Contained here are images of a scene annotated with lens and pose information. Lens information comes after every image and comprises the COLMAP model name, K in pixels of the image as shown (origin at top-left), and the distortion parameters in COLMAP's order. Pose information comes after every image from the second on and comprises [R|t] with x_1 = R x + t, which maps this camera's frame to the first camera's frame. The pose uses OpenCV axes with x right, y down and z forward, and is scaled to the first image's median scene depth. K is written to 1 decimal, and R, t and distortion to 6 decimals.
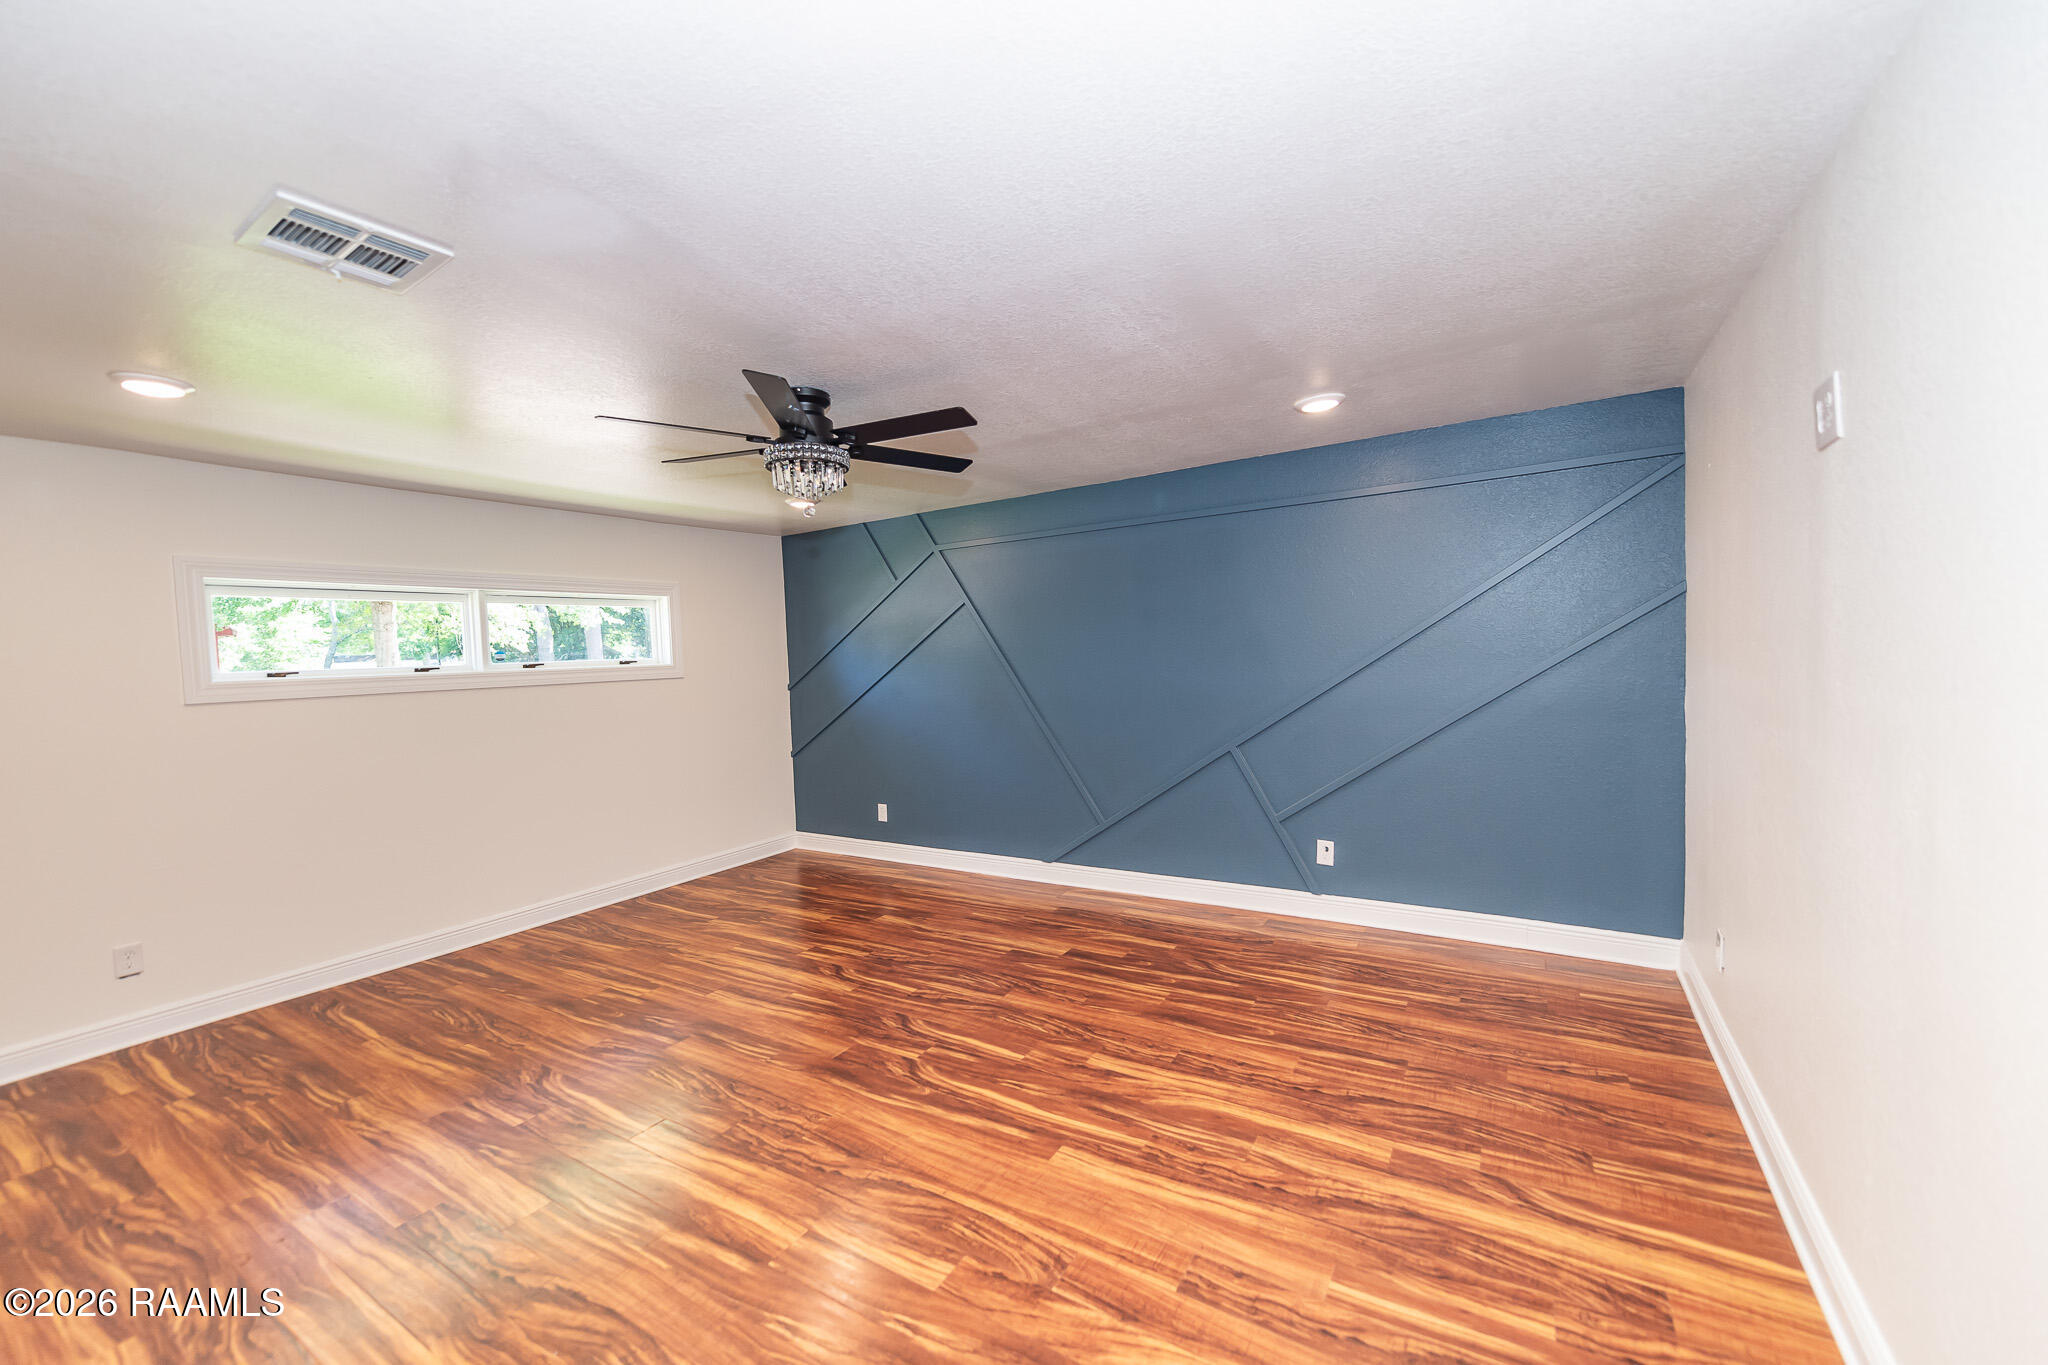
lens RADIAL K [[807.7, 0, 1027.0], [0, 807.7, 682.5], [0, 0, 1]] dist [0.011367, -0.003717]
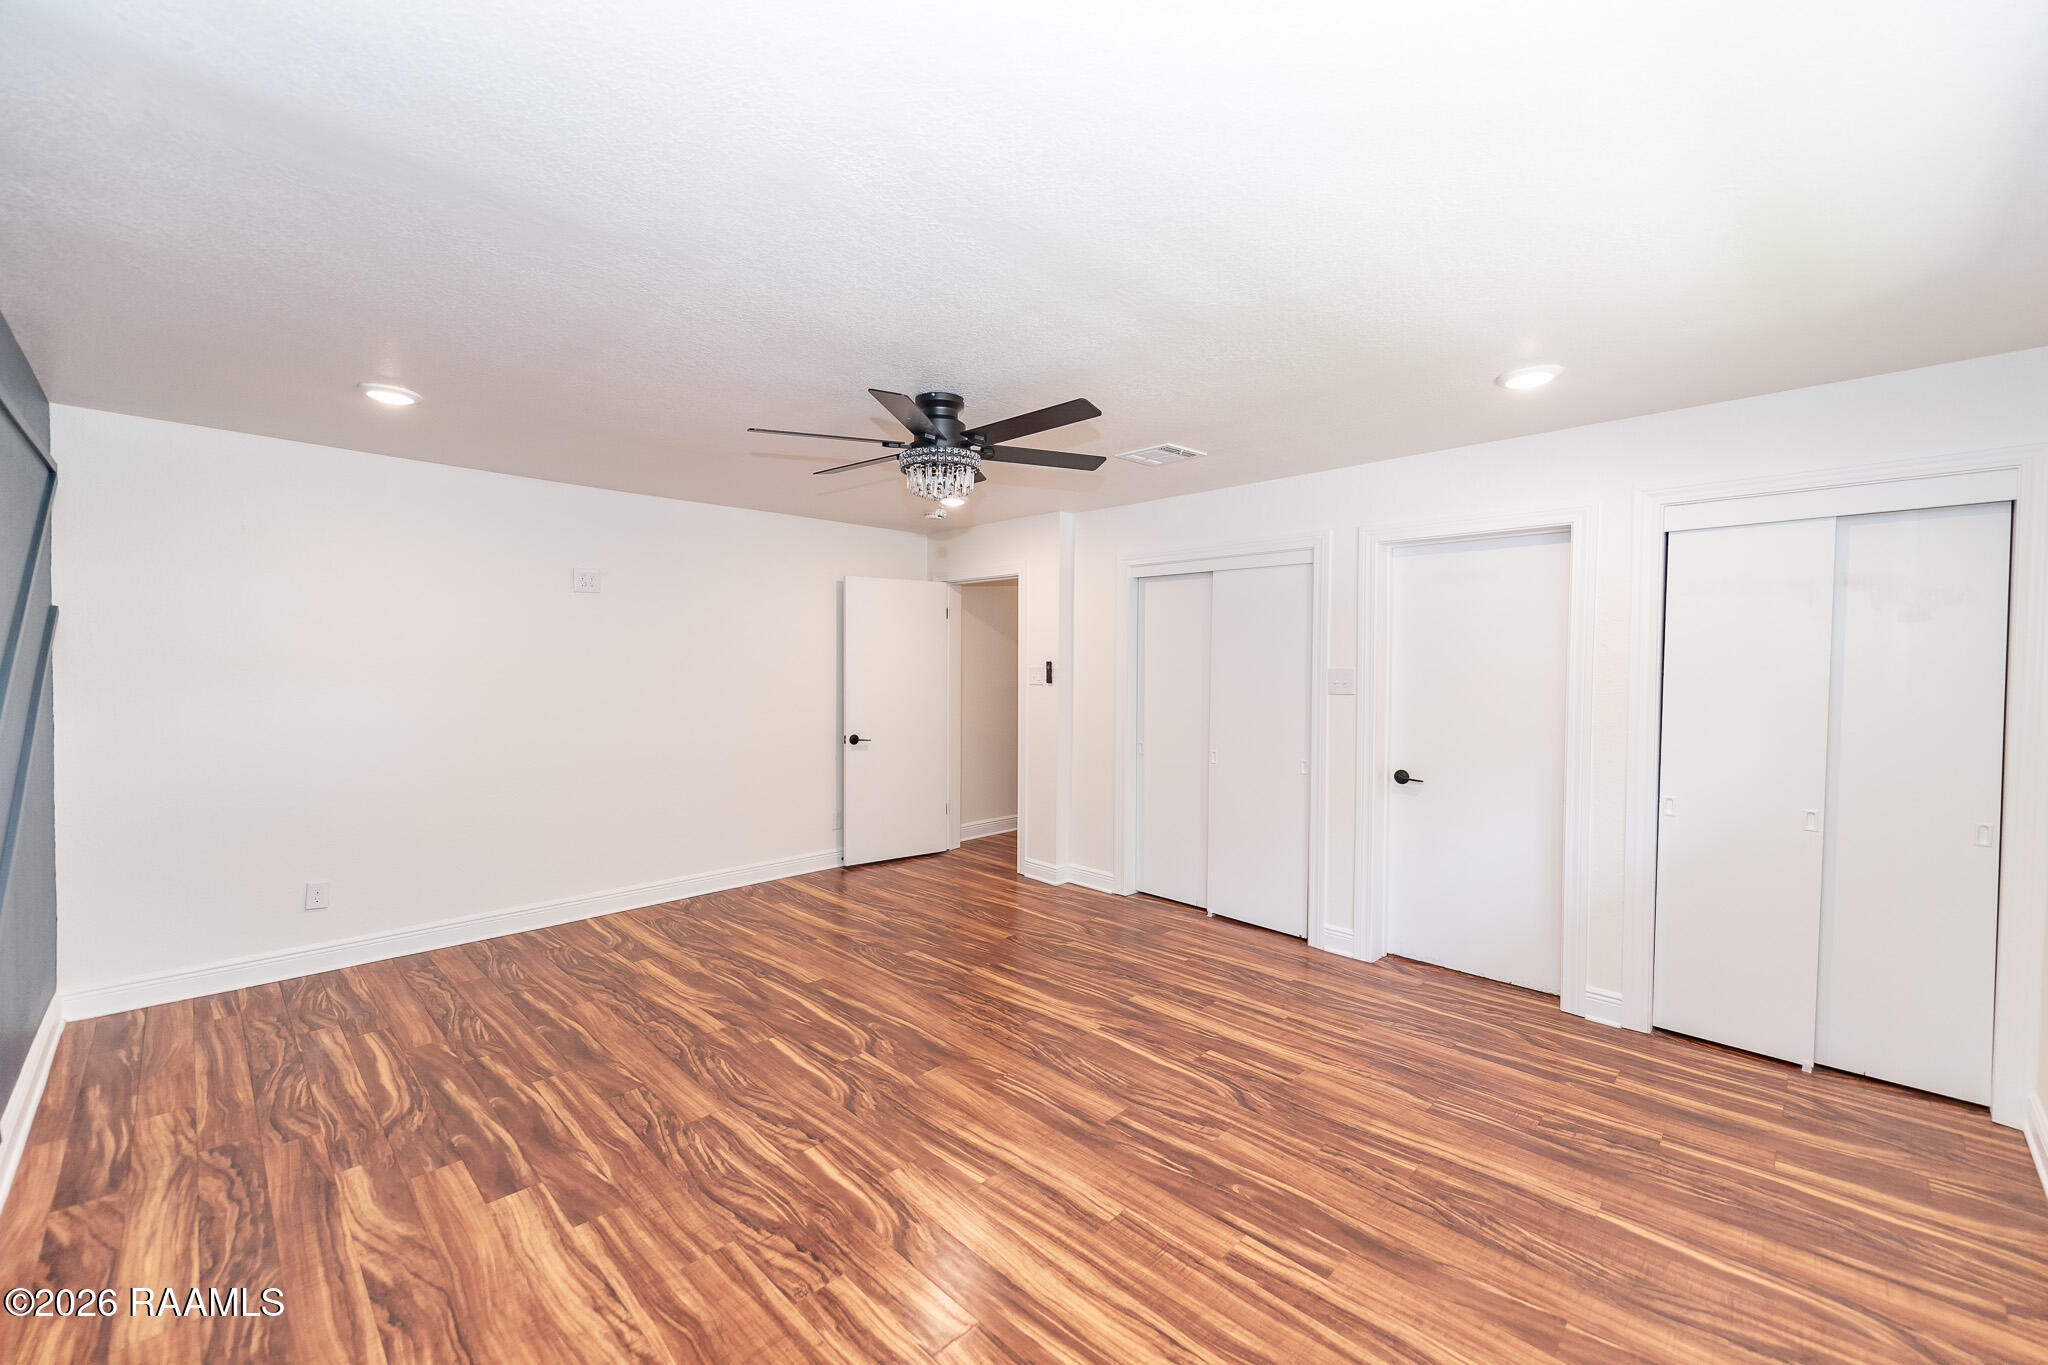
lens RADIAL K [[807.7, 0, 1027.0], [0, 807.7, 682.5], [0, 0, 1]] dist [0.011367, -0.003717]
pose [[-0.976504, 0.027779, 0.213703, -0.556990], [0.039697, 0.997874, 0.051680, -0.042971], [-0.211813, 0.058949, -0.975531, 1.884471]]
